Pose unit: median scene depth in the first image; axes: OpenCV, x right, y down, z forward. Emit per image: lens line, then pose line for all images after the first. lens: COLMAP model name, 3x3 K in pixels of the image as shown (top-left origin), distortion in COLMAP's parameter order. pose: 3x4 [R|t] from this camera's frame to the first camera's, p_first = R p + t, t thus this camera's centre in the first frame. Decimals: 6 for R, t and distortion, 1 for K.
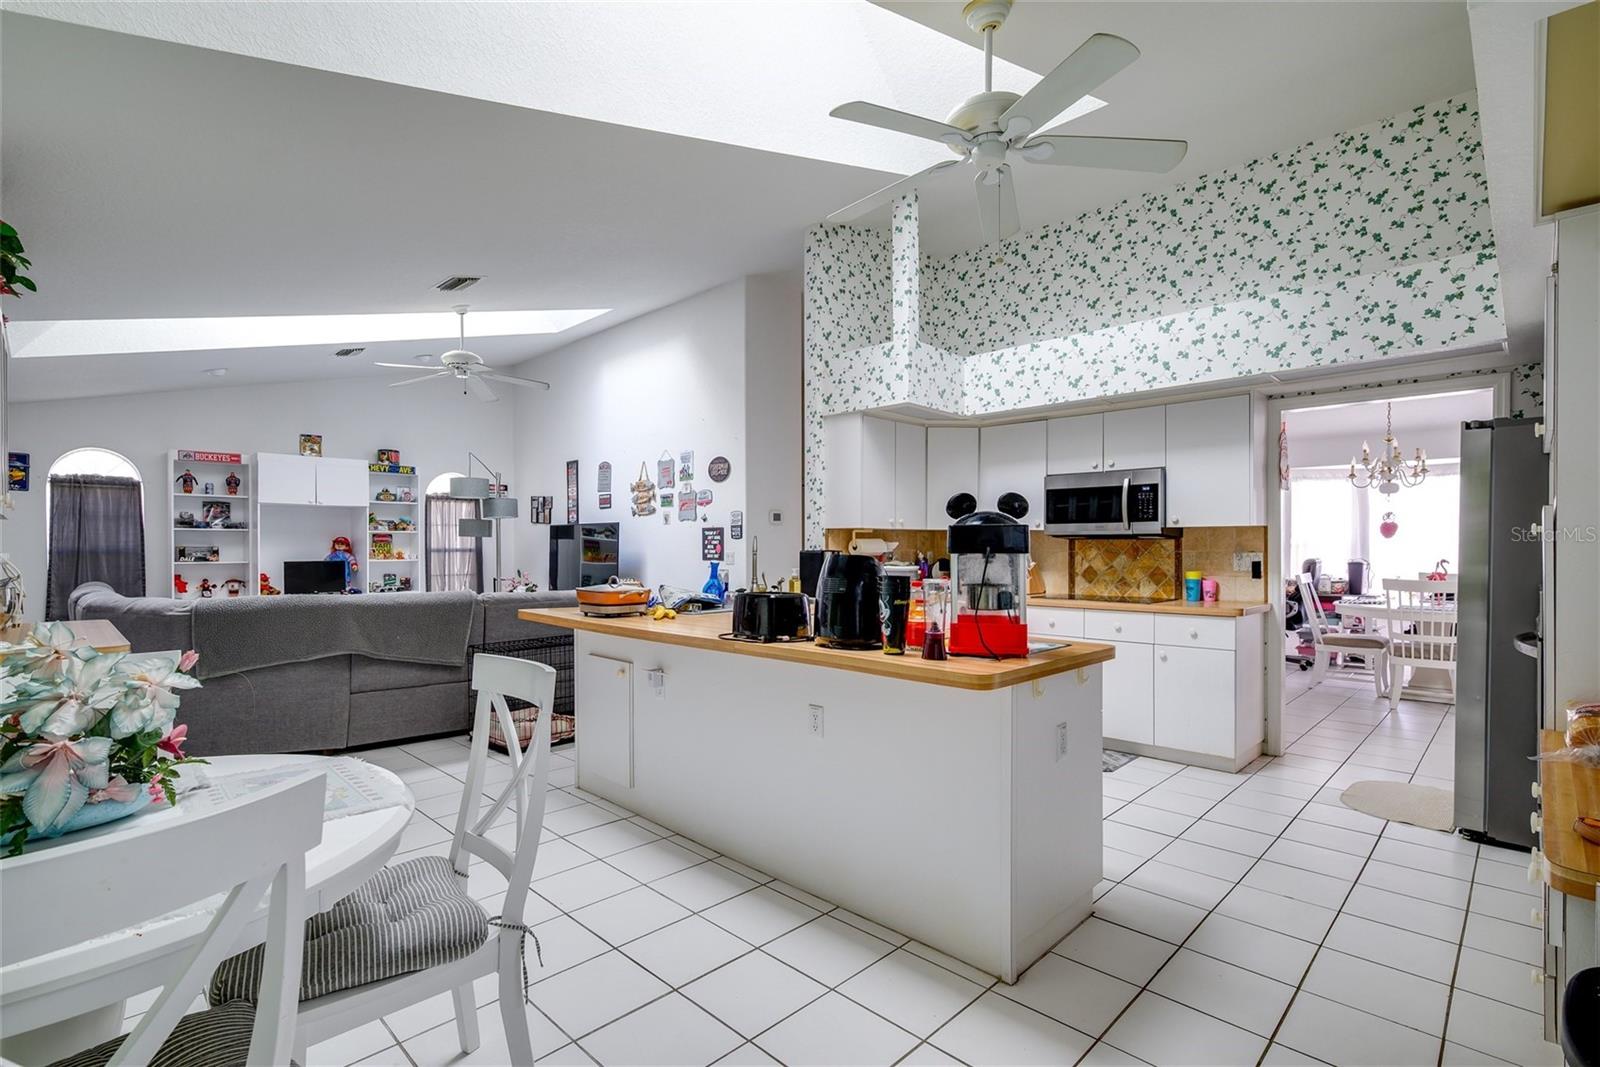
lens RADIAL K [[745.7, 0, 799.0], [0, 745.7, 556.5], [0, 0, 1]] dist [-0.003961, 0.000233]
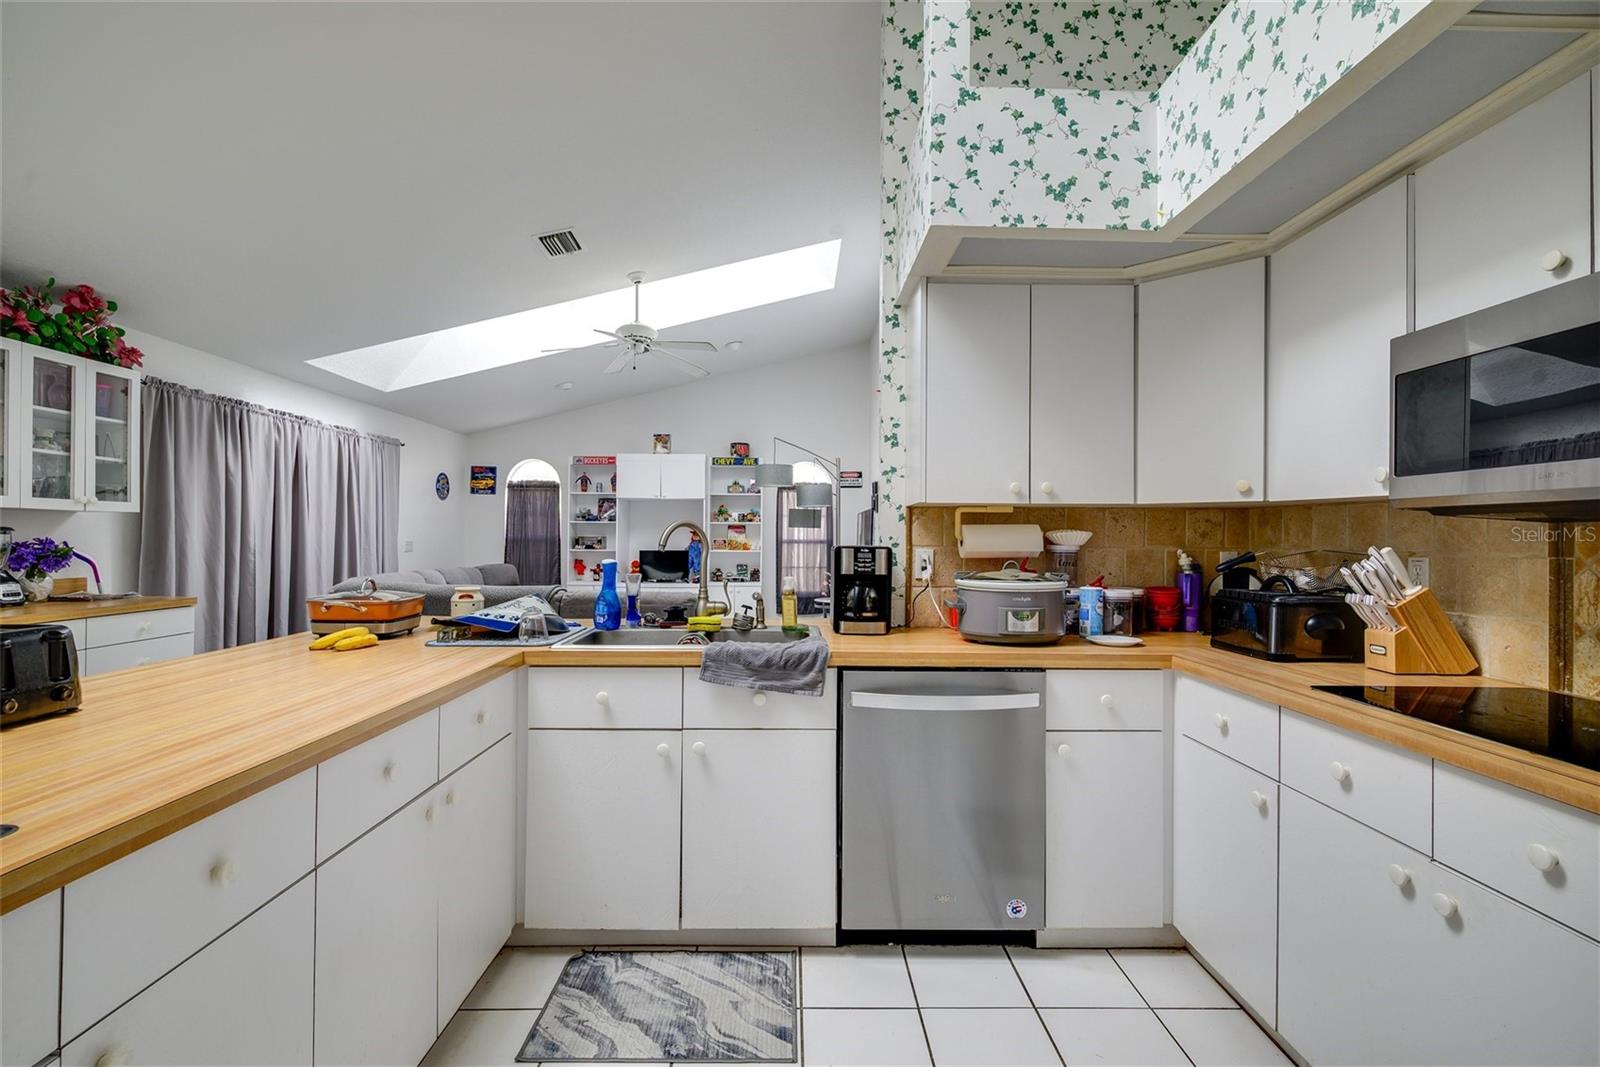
lens RADIAL K [[745.7, 0, 802.8], [0, 745.7, 534.3], [0, 0, 1]] dist [-0.003961, 0.000233]
pose [[0.715677, 0.000969, -0.698431, 0.342794], [-0.015348, 0.999779, -0.014340, -0.007266], [0.698263, 0.020982, 0.715534, 0.517761]]
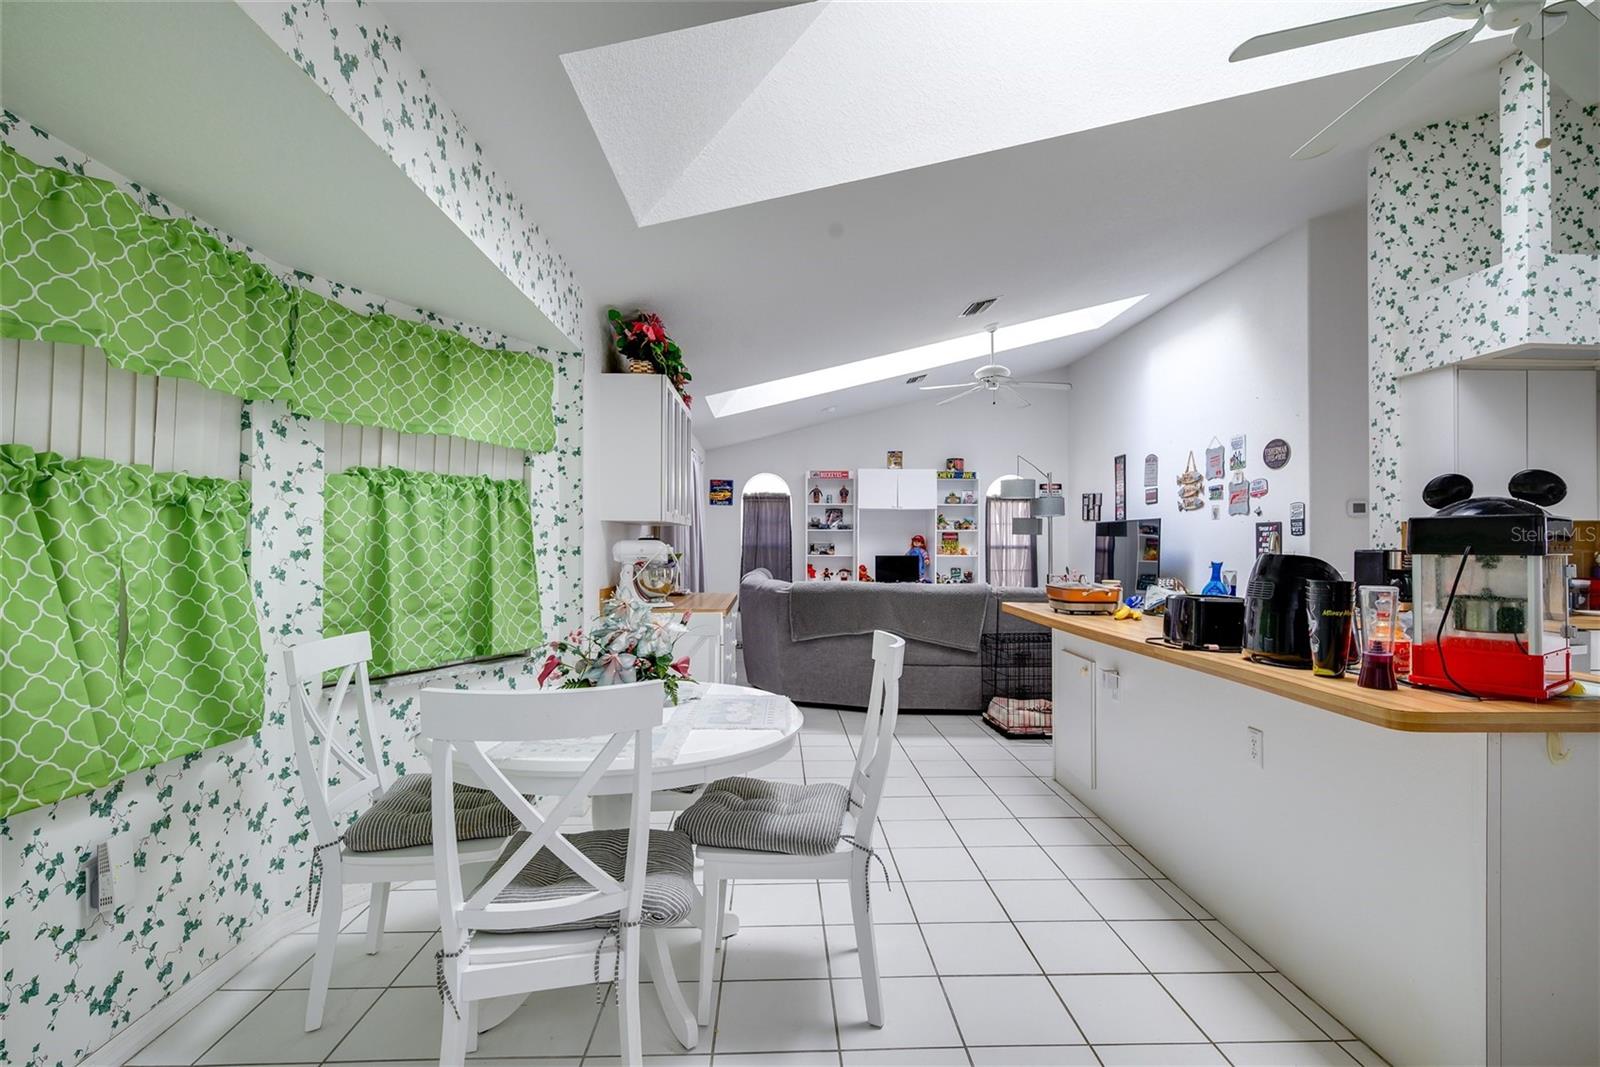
lens RADIAL K [[764.1, 0, 801.8], [0, 764.1, 538.9], [0, 0, 1]] dist [-0.003868, 0.000885]
pose [[0.727438, -0.002068, -0.686170, 0.117429], [-0.011623, 0.999815, -0.015336, -0.000139], [0.686074, 0.019132, 0.727280, -0.003479]]
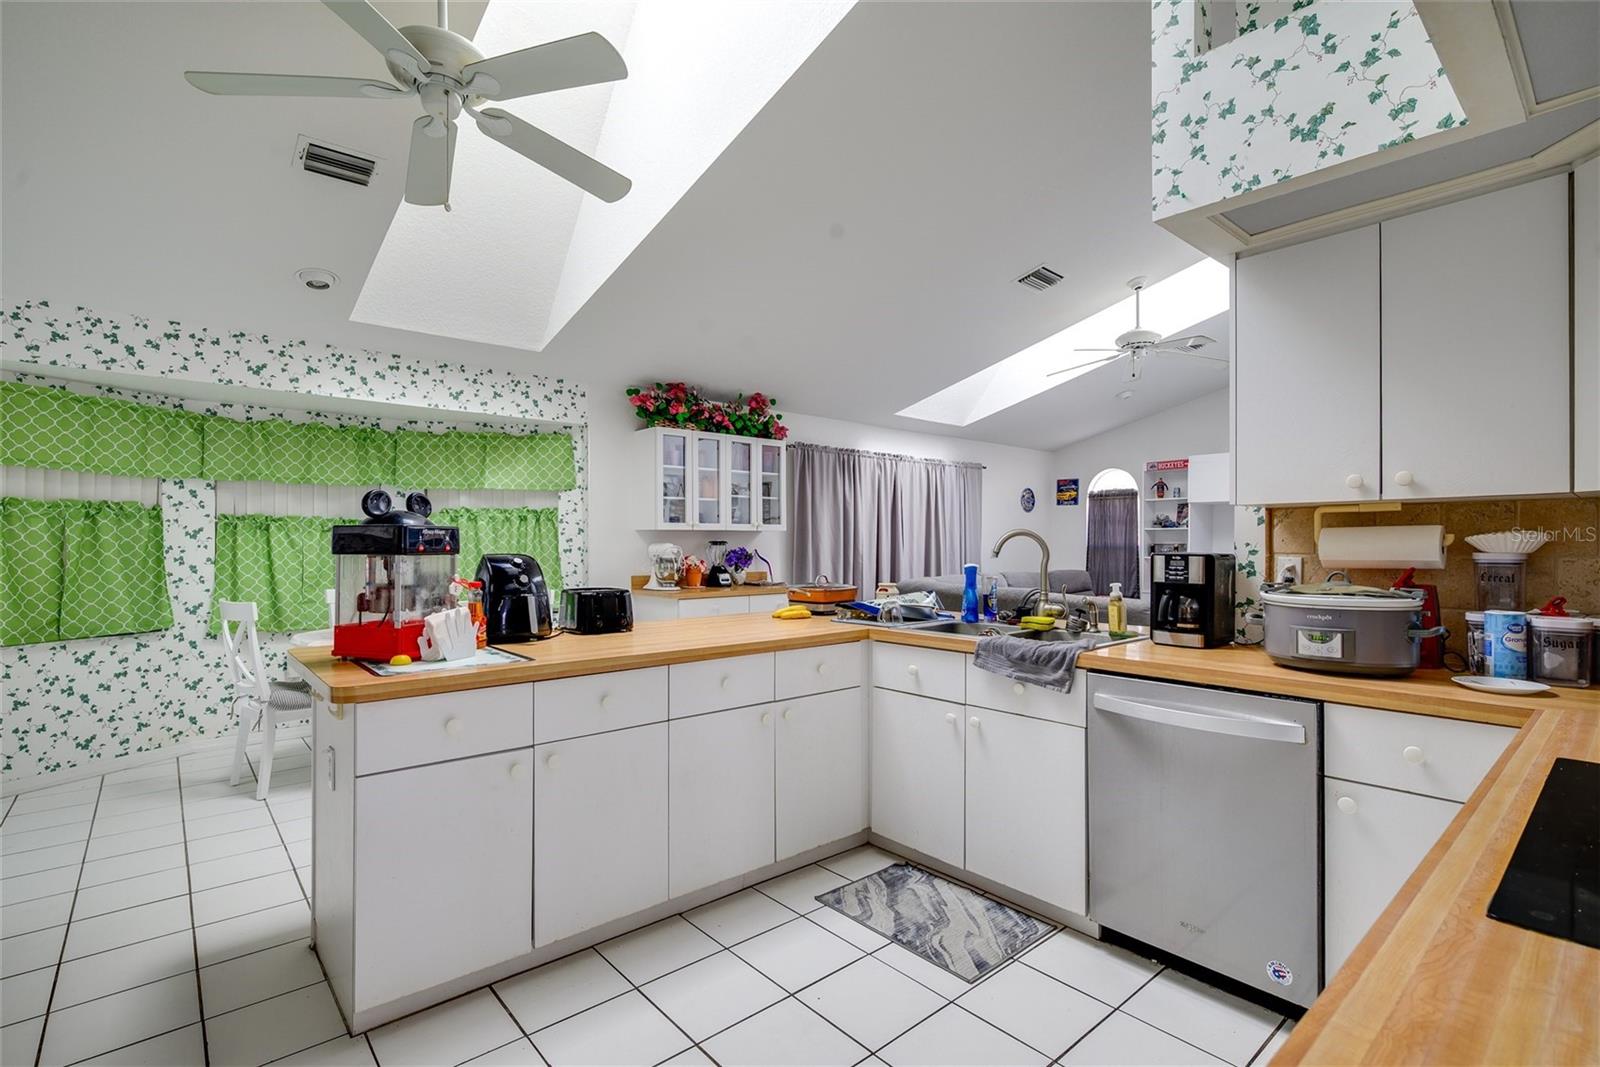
lens RADIAL K [[745.7, 0, 790.6], [0, 745.7, 545.5], [0, 0, 1]] dist [-0.003961, 0.000233]
pose [[-0.083448, 0.002249, -0.996510, 0.507537], [-0.011831, 0.999925, 0.003247, -0.010423], [0.996442, 0.012061, -0.083415, 0.687684]]
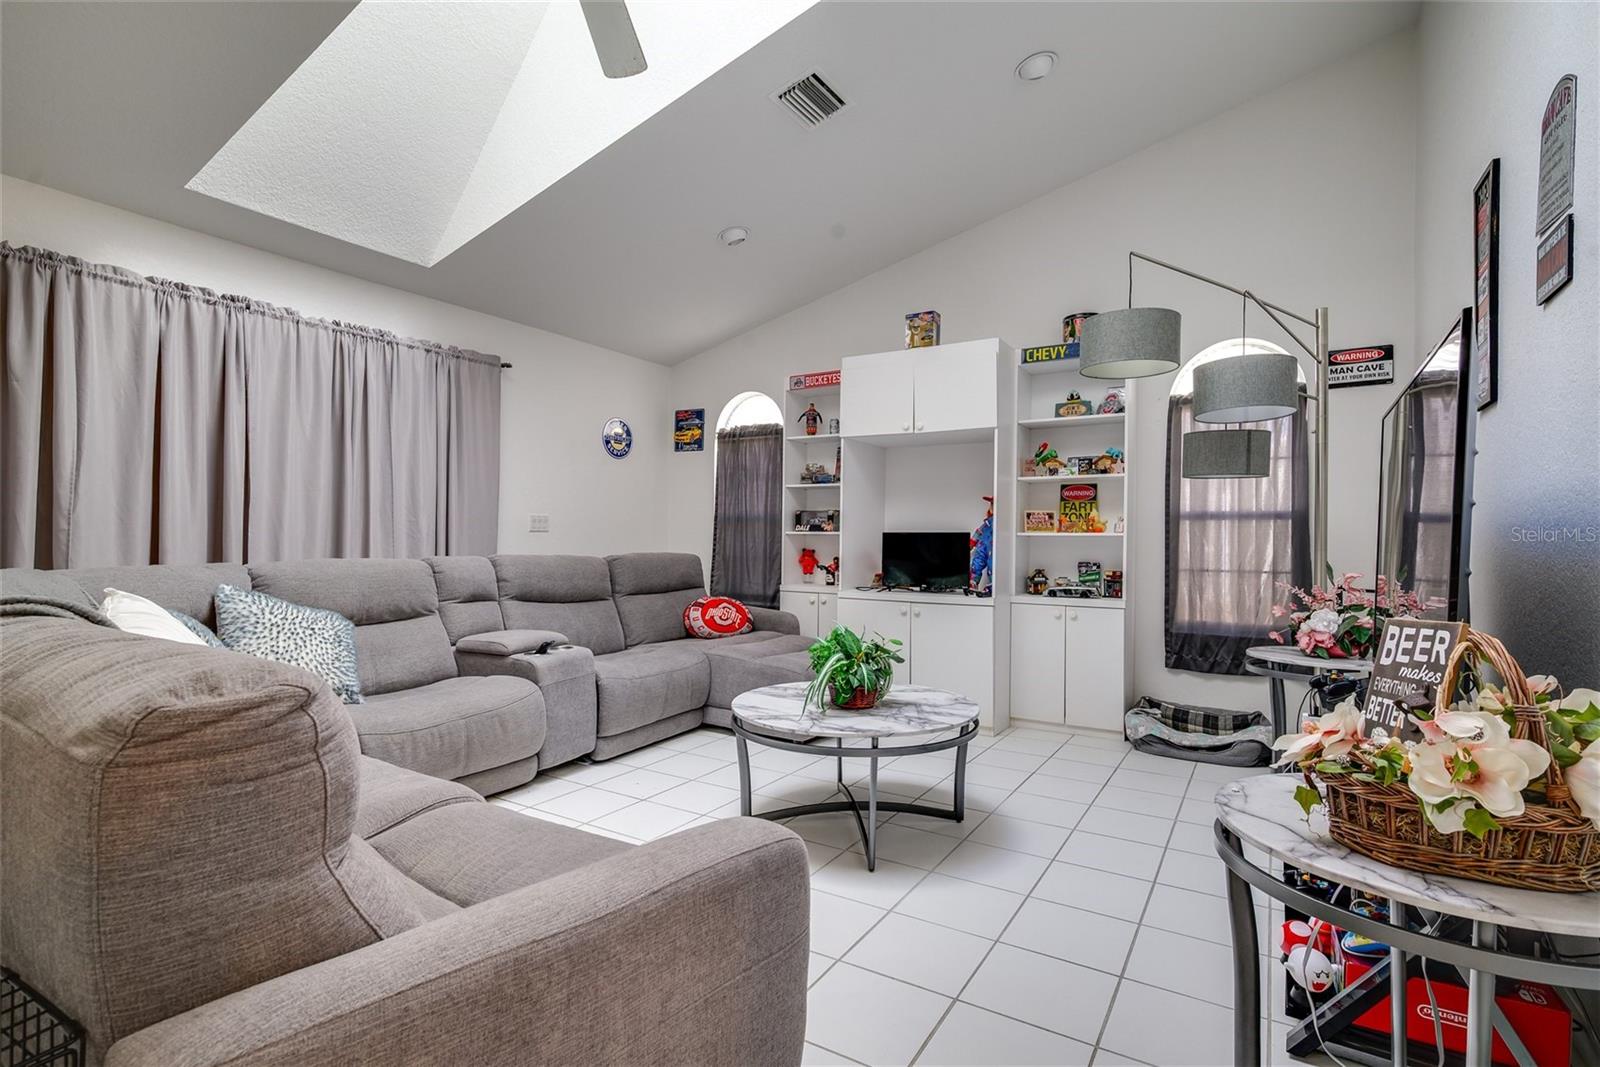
lens RADIAL K [[764.1, 0, 801.4], [0, 764.1, 540.4], [0, 0, 1]] dist [-0.003868, 0.000885]
pose [[0.238111, 0.009648, -0.971190, -0.147332], [-0.019299, 0.999800, 0.005200, 0.014799], [0.971046, 0.017505, 0.238250, 1.077141]]
